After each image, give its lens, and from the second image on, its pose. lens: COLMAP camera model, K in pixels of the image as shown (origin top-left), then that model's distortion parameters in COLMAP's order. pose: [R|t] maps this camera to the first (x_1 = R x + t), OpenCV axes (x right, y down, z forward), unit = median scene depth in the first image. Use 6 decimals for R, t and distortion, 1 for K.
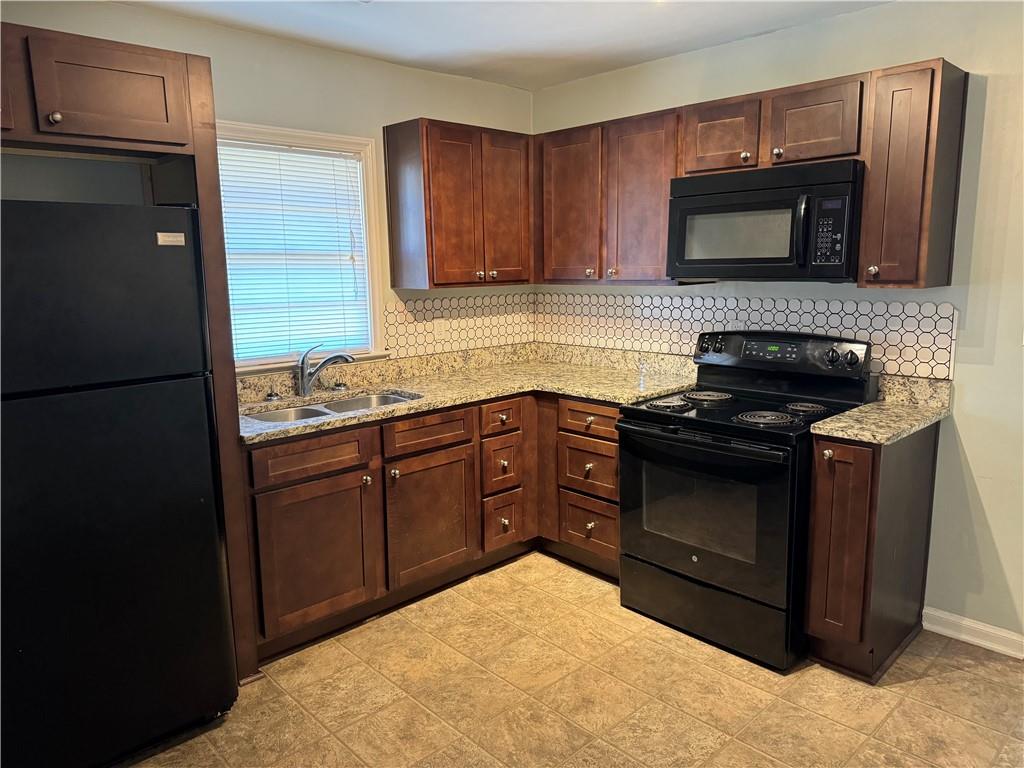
lens RADIAL K [[721.9, 0, 507.5], [0, 721.9, 387.0], [0, 0, 1]] dist [0.056590, -0.054716]
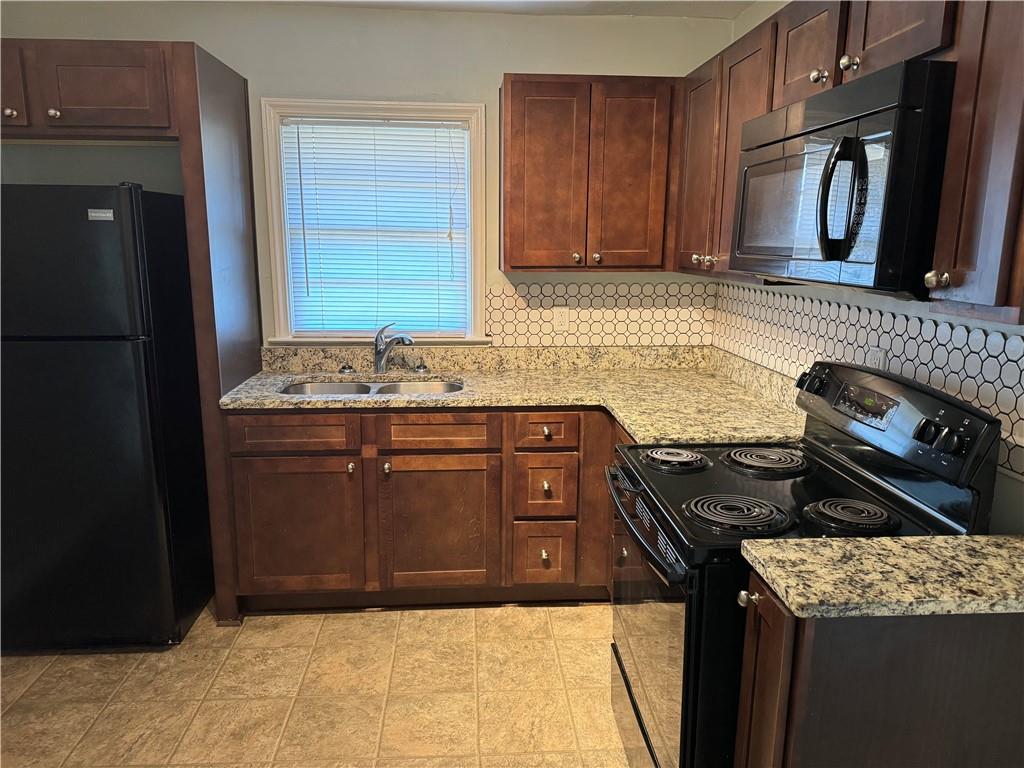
lens RADIAL K [[721.9, 0, 506.7], [0, 721.9, 386.9], [0, 0, 1]] dist [0.056590, -0.054716]
pose [[0.765292, 0.149013, -0.626198, 0.471340], [-0.127167, 0.988662, 0.079852, -0.068926], [0.630997, 0.018522, 0.775564, 0.328178]]
